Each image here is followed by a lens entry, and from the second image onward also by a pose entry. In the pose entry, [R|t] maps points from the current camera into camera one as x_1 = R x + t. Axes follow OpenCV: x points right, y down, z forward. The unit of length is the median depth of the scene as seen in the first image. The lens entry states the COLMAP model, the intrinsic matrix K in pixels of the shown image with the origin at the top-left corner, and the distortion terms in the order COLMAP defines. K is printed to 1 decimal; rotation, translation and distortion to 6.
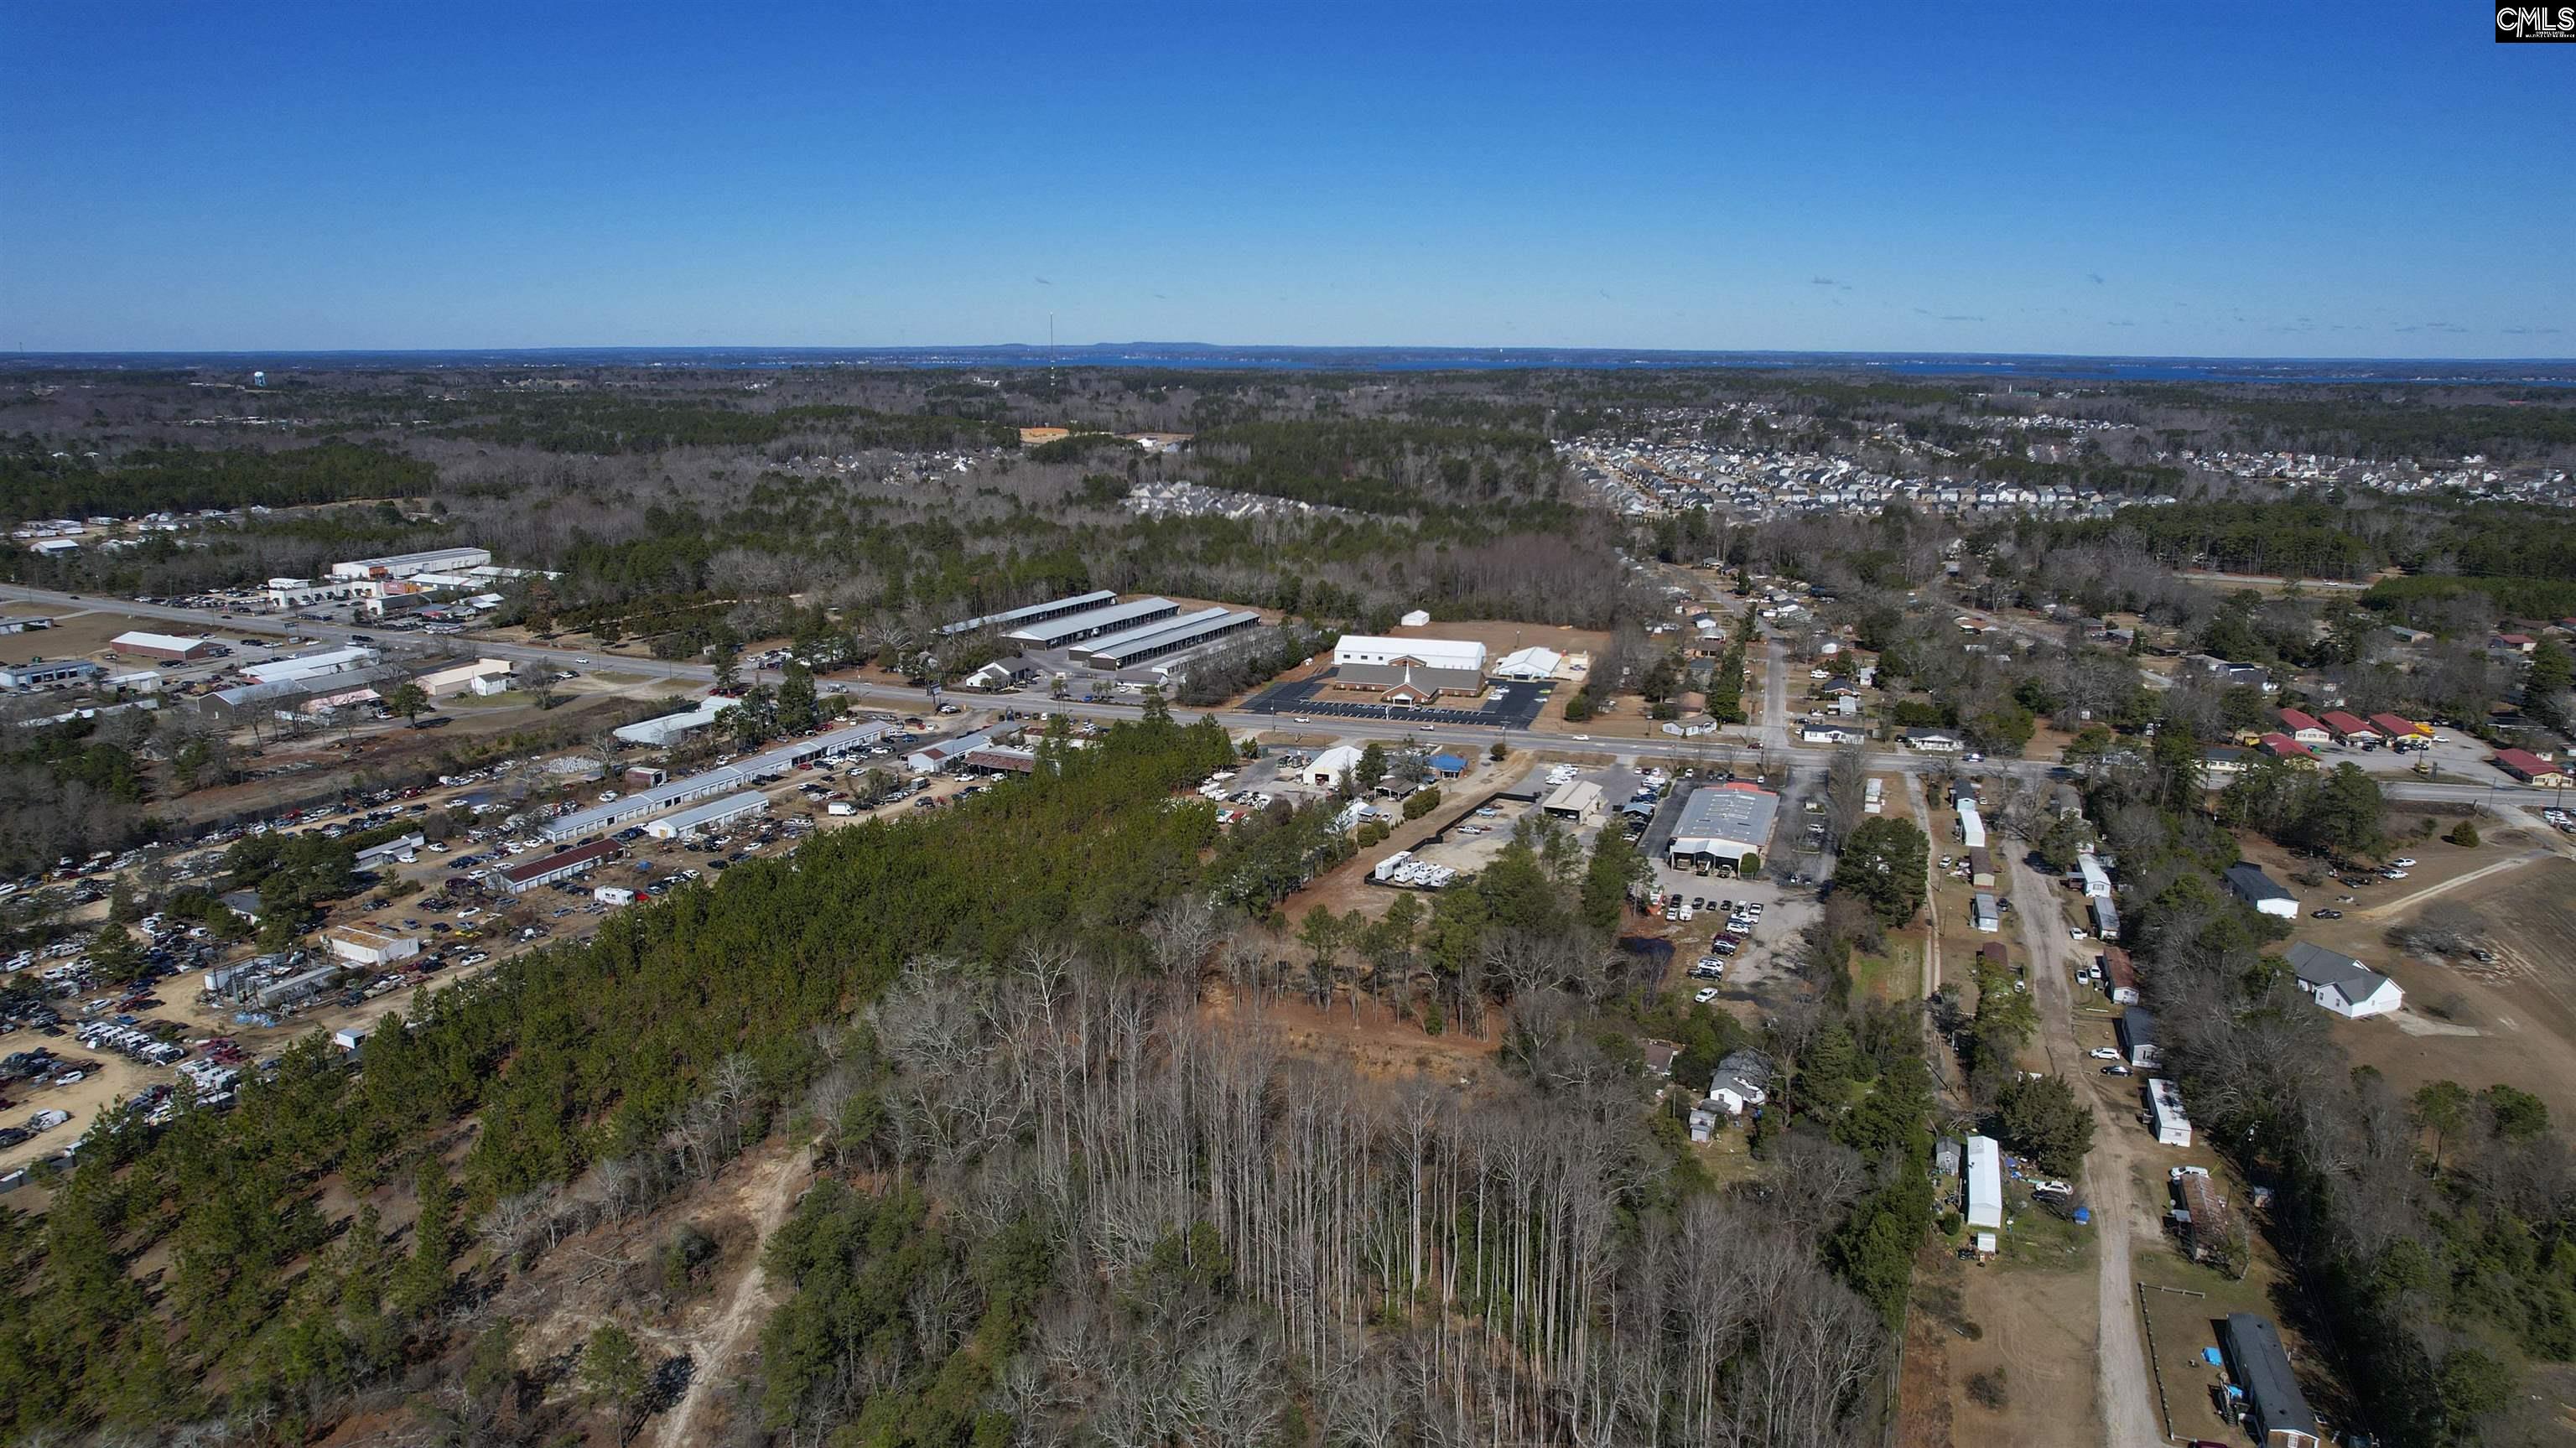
lens RADIAL K [[1654.5, 0, 1323.8], [0, 1654.5, 715.1], [0, 0, 1]] dist [-0.078498, 0.071026]
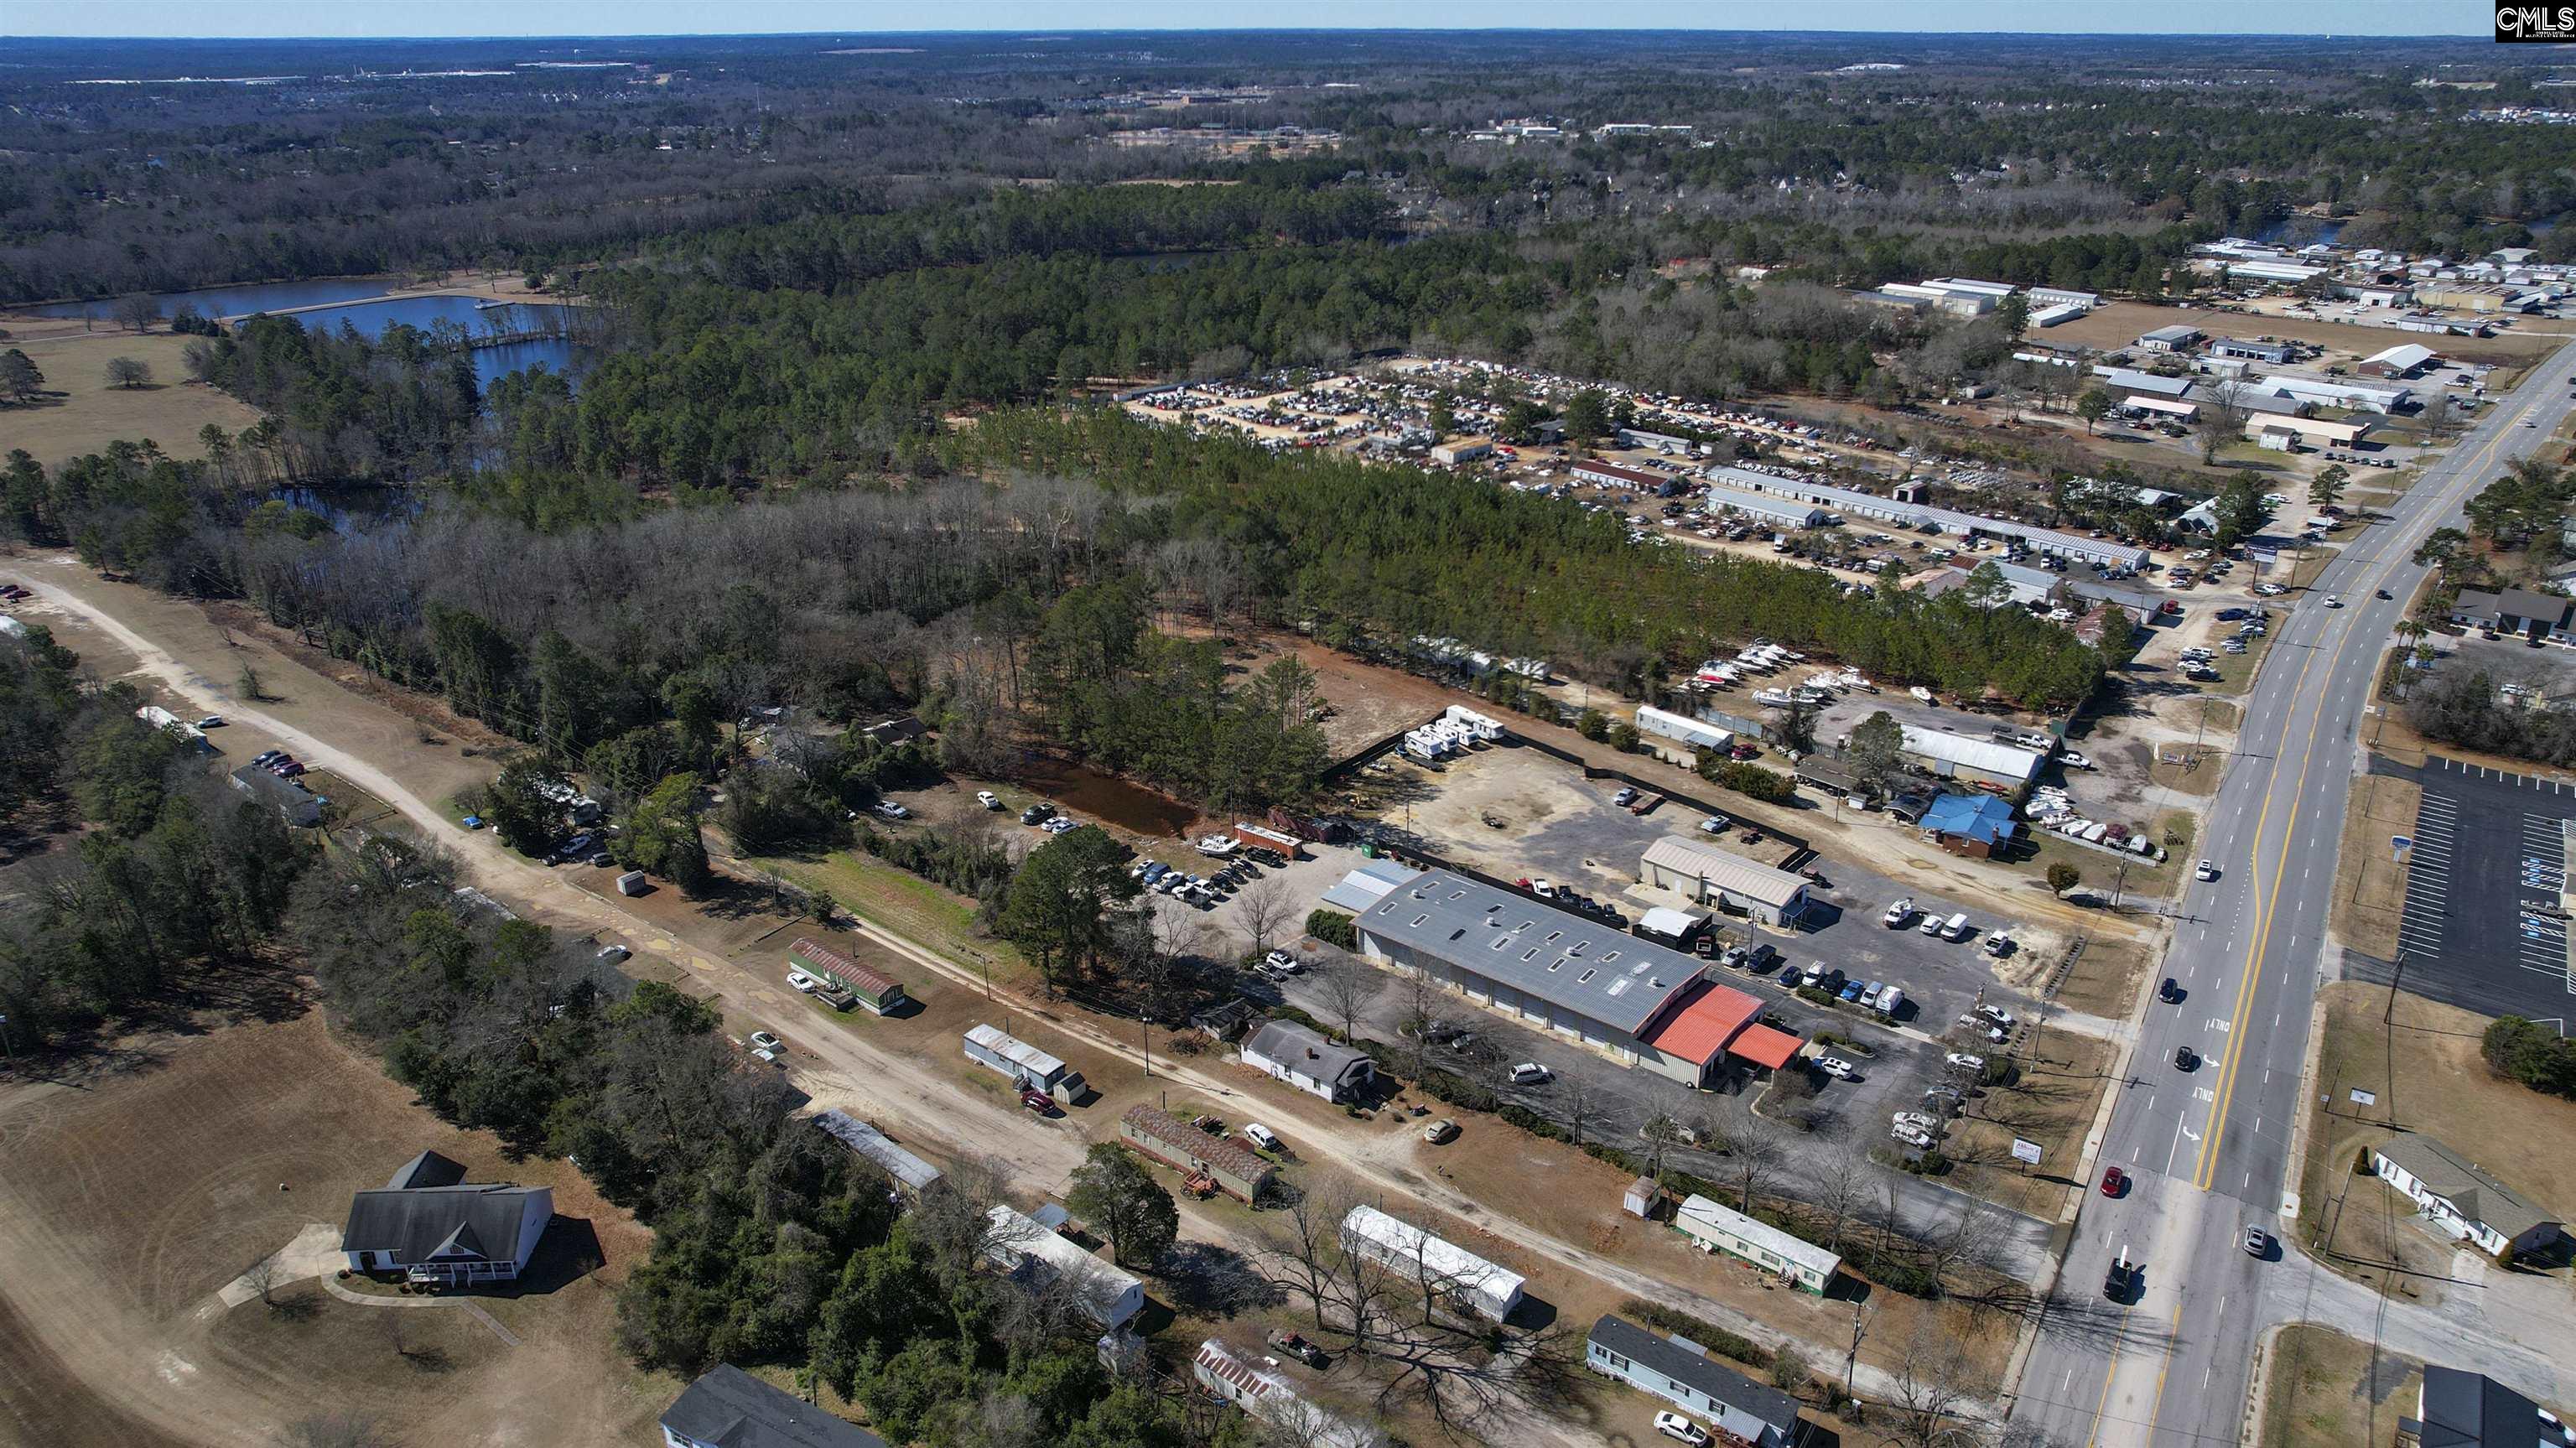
lens RADIAL K [[1674.5, 0, 1288.0], [0, 1674.5, 724.0], [0, 0, 1]] dist [-0.092133, 0.077228]
pose [[-0.345840, 0.366066, -0.863939, 0.624473], [-0.205064, 0.869009, 0.450302, -0.206652], [0.915611, 0.332896, -0.225471, 0.868658]]
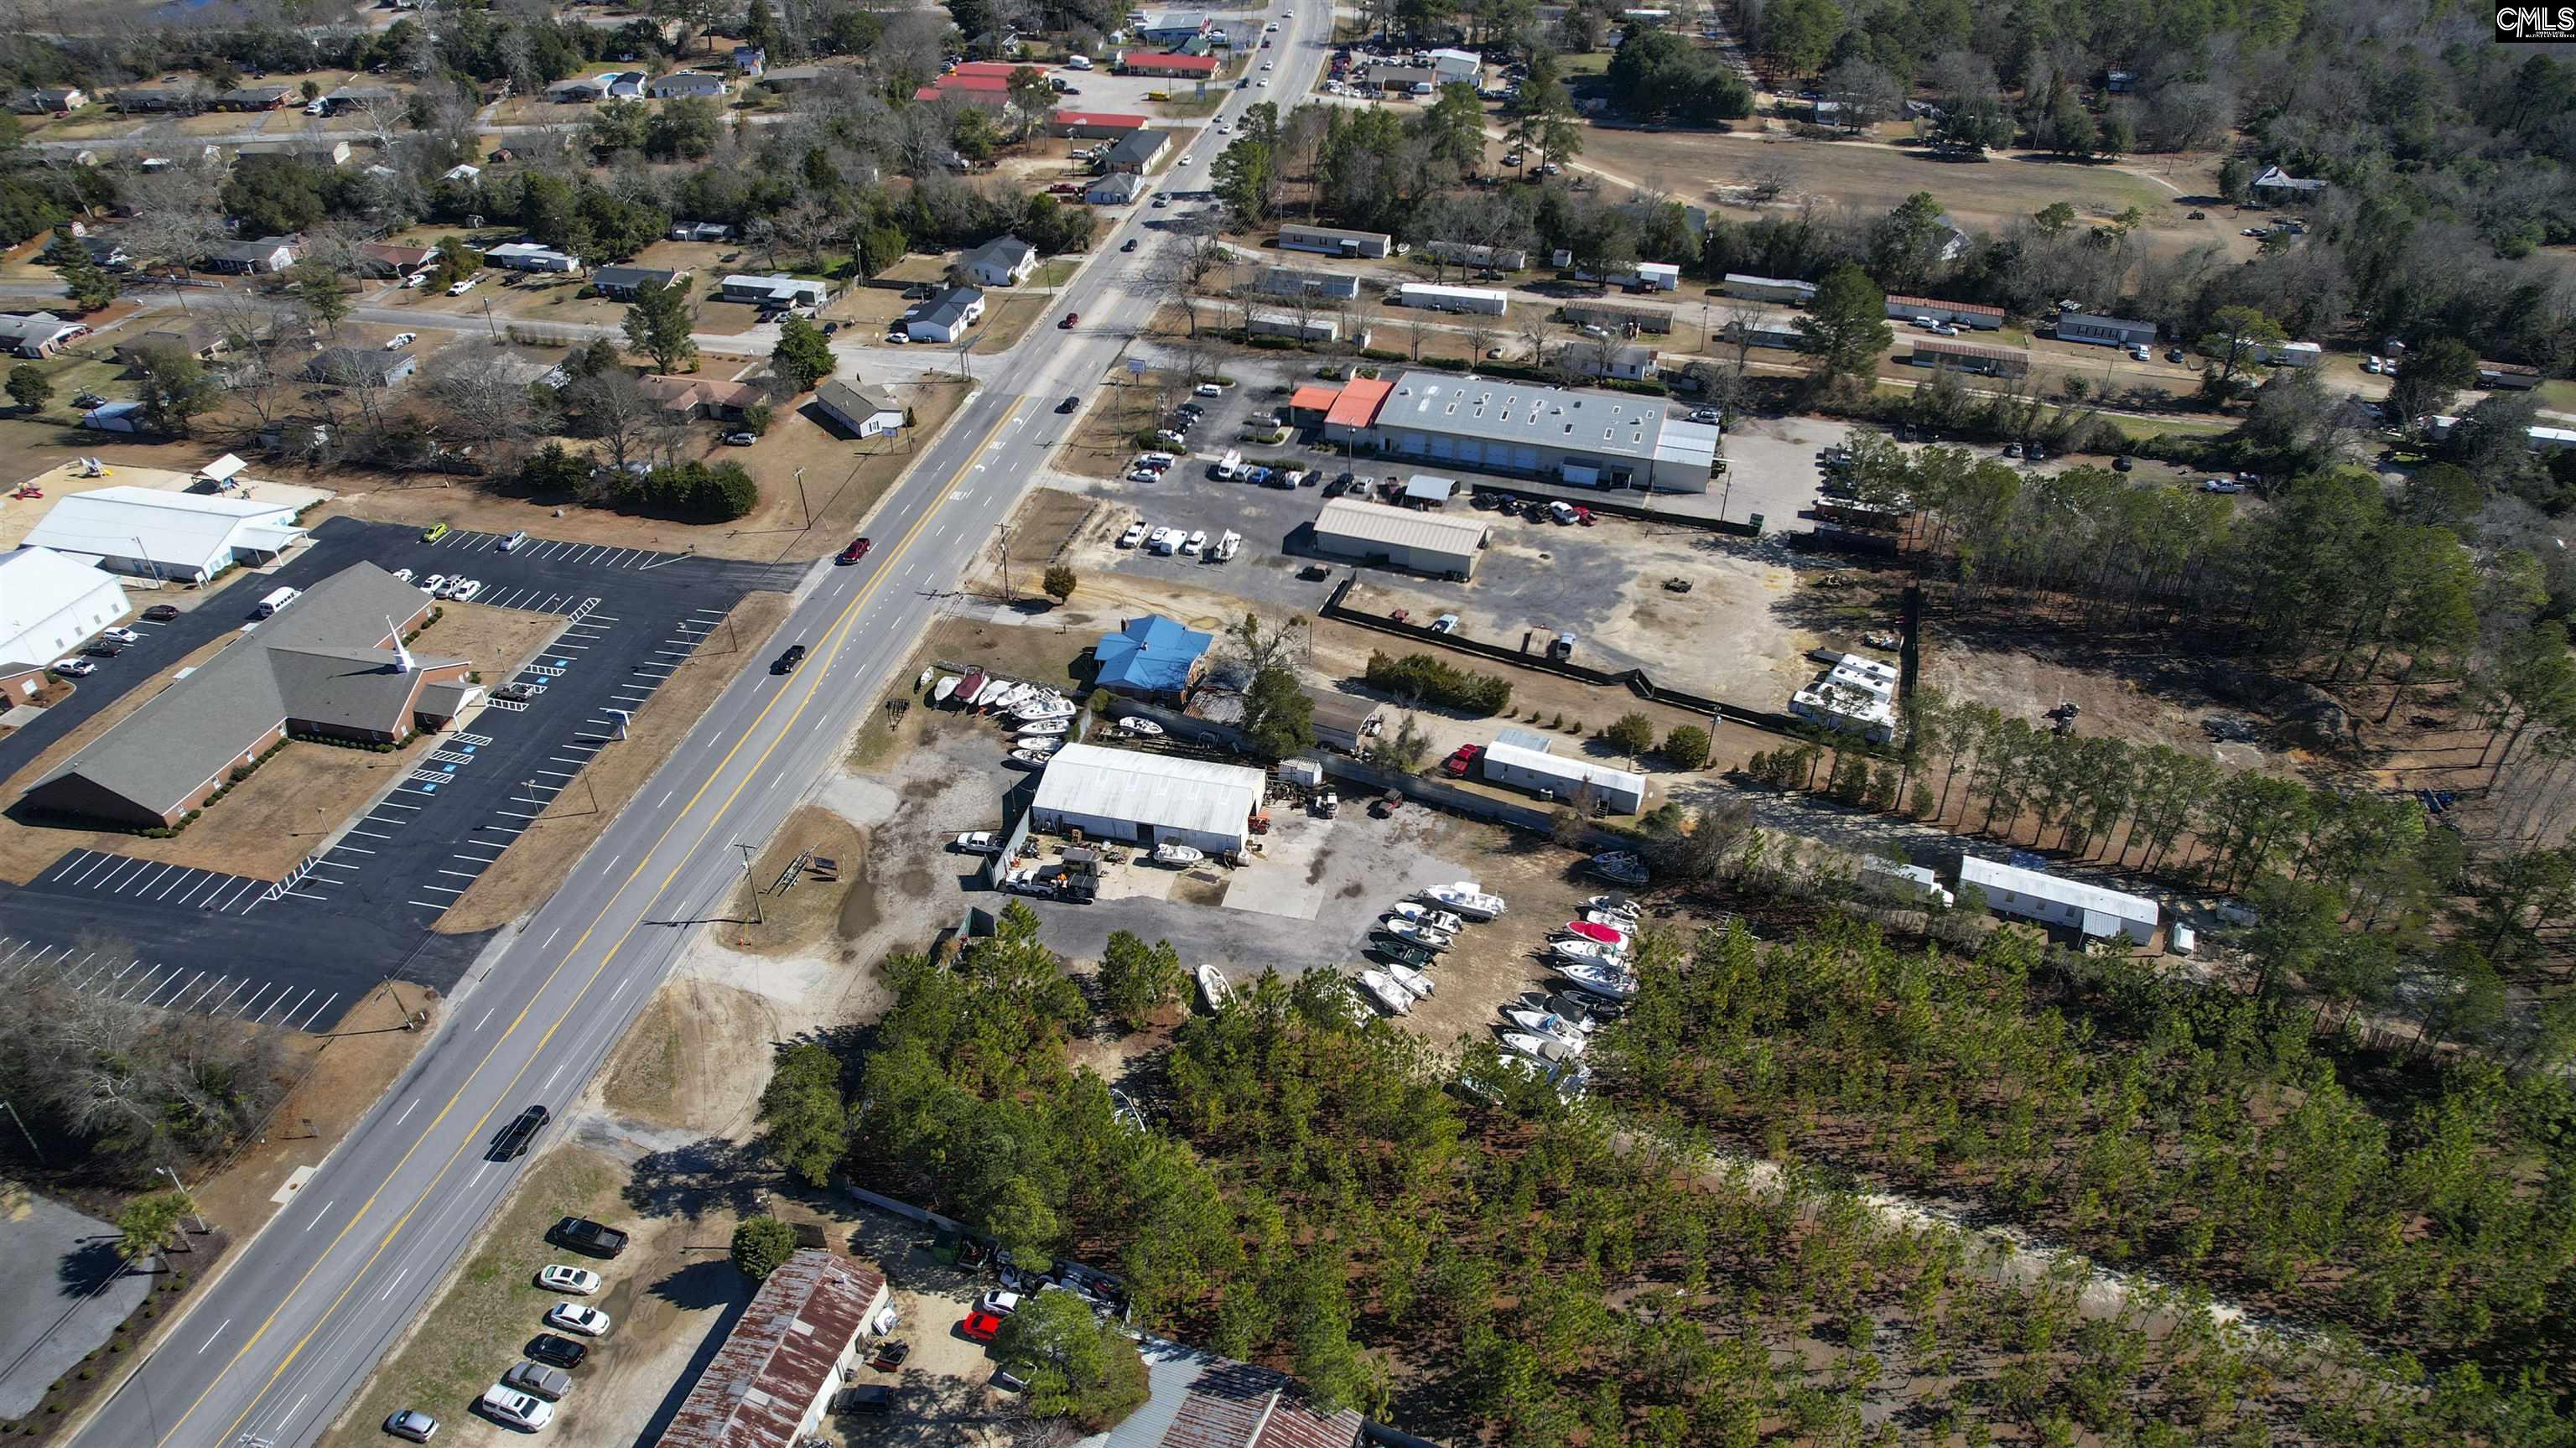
lens RADIAL K [[1654.5, 0, 1323.8], [0, 1654.5, 715.1], [0, 0, 1]] dist [-0.078498, 0.071026]
pose [[-0.052834, -0.577300, 0.814821, -0.312540], [0.215440, 0.790156, 0.573794, -0.207647], [-0.975087, 0.205860, 0.082626, 0.885841]]
